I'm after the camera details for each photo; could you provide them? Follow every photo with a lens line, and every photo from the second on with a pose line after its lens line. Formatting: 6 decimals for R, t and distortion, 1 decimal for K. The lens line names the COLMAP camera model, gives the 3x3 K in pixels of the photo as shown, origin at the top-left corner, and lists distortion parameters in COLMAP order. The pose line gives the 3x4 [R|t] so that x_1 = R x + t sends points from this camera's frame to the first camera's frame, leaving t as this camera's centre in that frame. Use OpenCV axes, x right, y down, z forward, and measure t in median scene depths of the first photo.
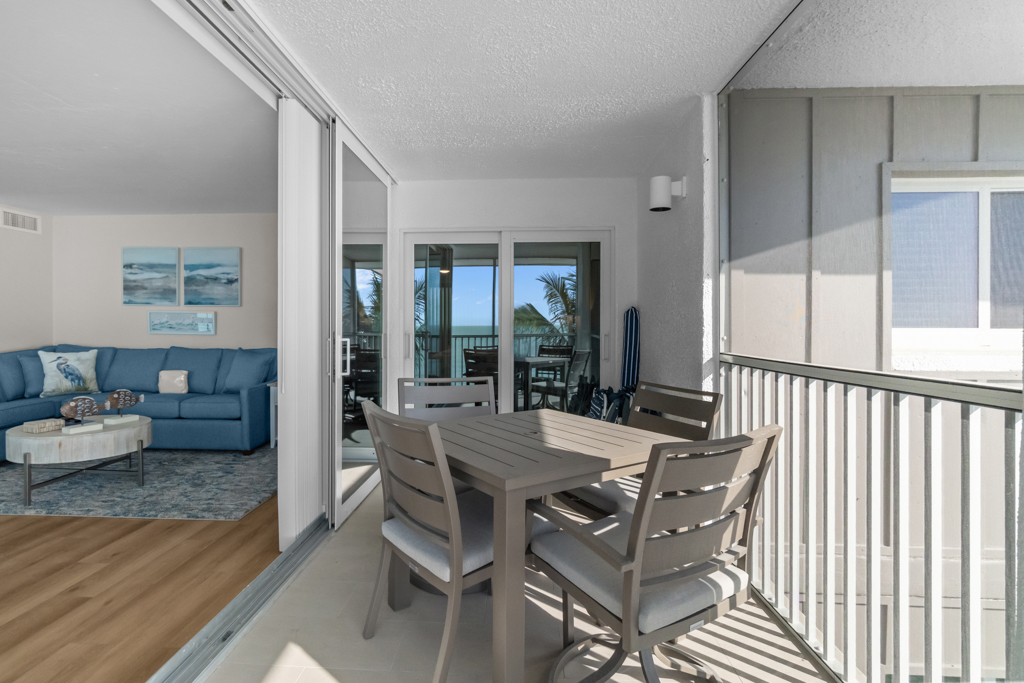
lens RADIAL K [[518.7, 0, 506.1], [0, 518.7, 336.1], [0, 0, 1]] dist [-0.010085, -0.002860]
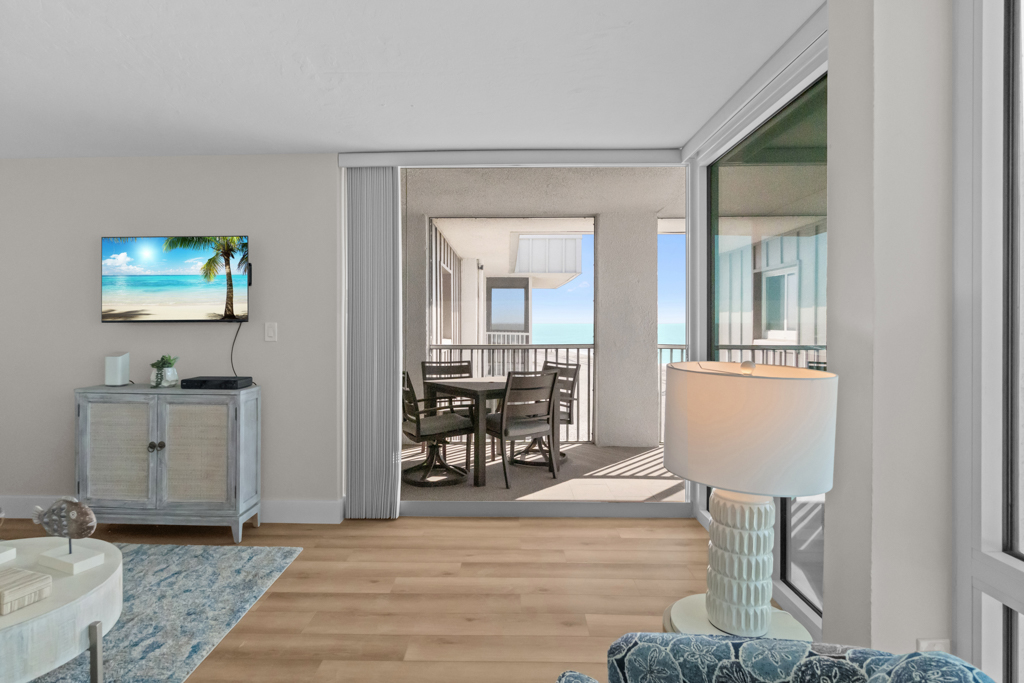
lens RADIAL K [[580.0, 0, 513.3], [0, 580.0, 327.0], [0, 0, 1]] dist [-0.006448, -0.002190]
pose [[-0.032454, -0.018313, 0.999305, -1.329374], [0.023345, 0.999545, 0.019075, -0.043900], [-0.999201, 0.023948, -0.032011, 0.555163]]
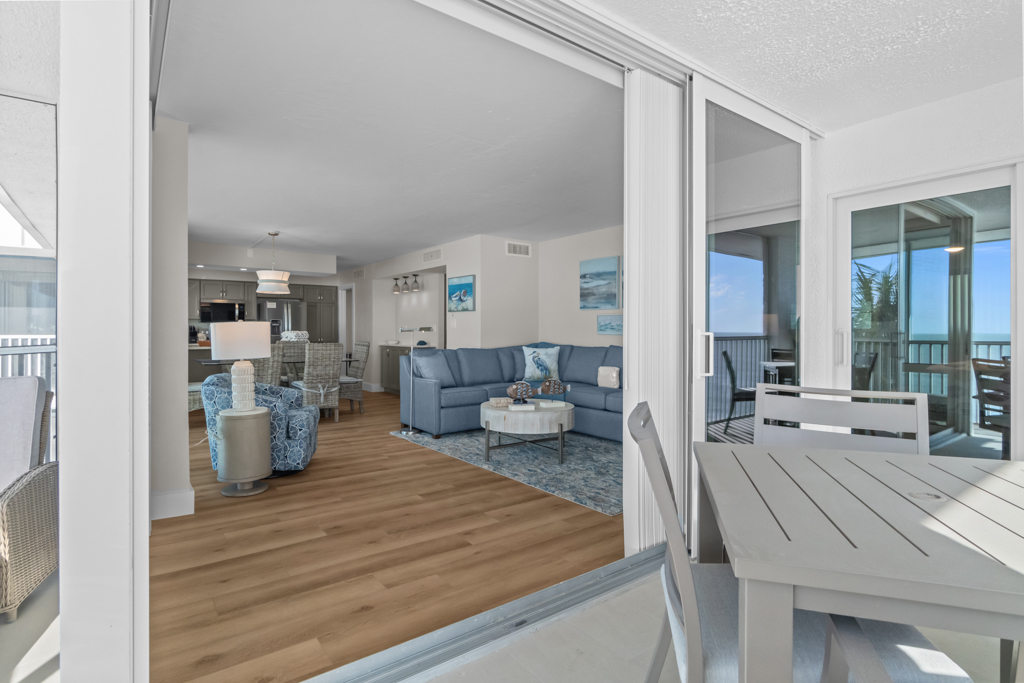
lens RADIAL K [[518.7, 0, 495.5], [0, 518.7, 333.8], [0, 0, 1]] dist [-0.010085, -0.002860]
pose [[0.615277, 0.000707, -0.788311, 0.110886], [-0.016846, 0.999783, -0.012251, 0.018801], [0.788131, 0.020817, 0.615155, 0.175071]]
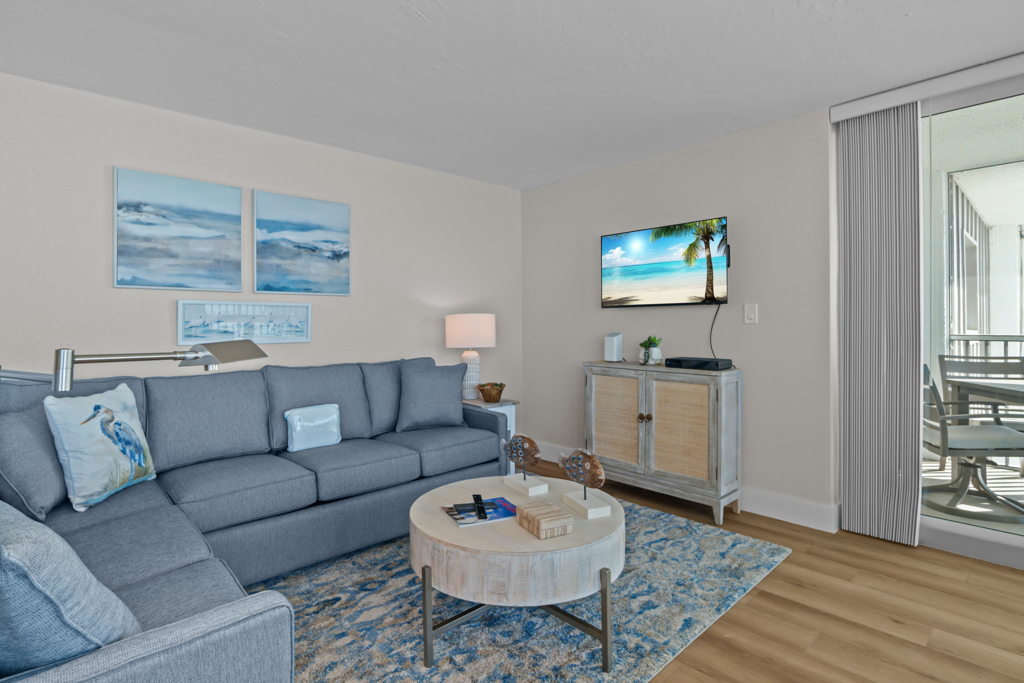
lens RADIAL K [[518.7, 0, 479.0], [0, 518.7, 333.4], [0, 0, 1]] dist [-0.010085, -0.002860]
pose [[0.718888, -0.027593, 0.694578, -1.237725], [0.033582, 0.999424, 0.004945, -0.013751], [-0.694314, 0.019771, 0.719401, 0.638266]]
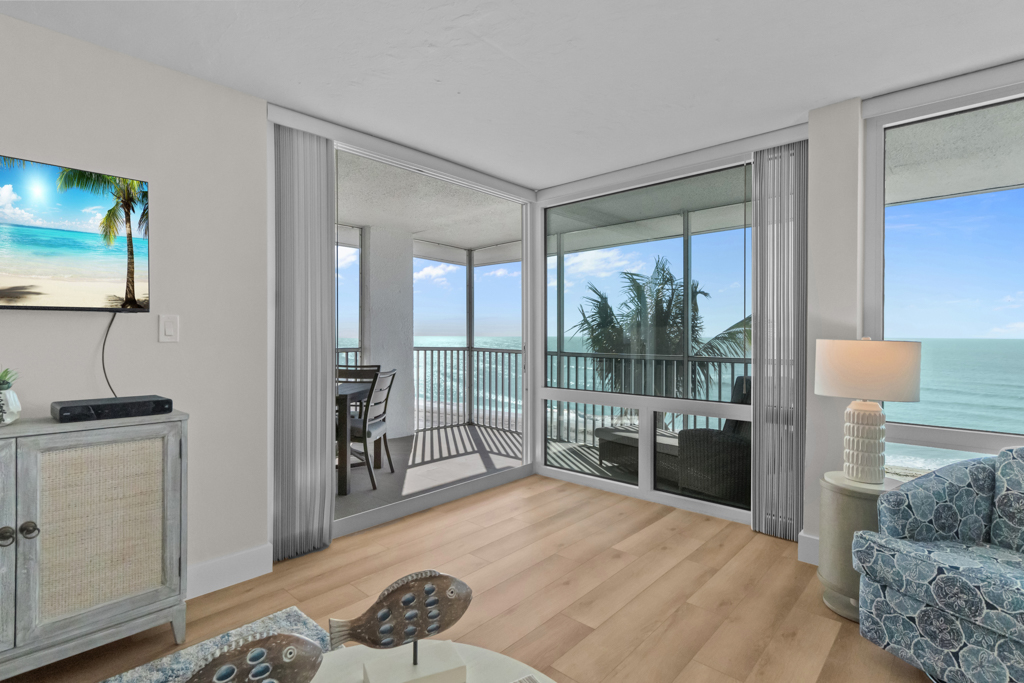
lens RADIAL K [[498.5, 0, 505.0], [0, 498.5, 342.1], [0, 0, 1]] dist [0.001925, 0.000643]
pose [[-0.765273, -0.018605, 0.643437, -1.008120], [0.007494, 0.999257, 0.037807, -0.029444], [-0.643662, 0.033755, -0.764565, 1.130905]]
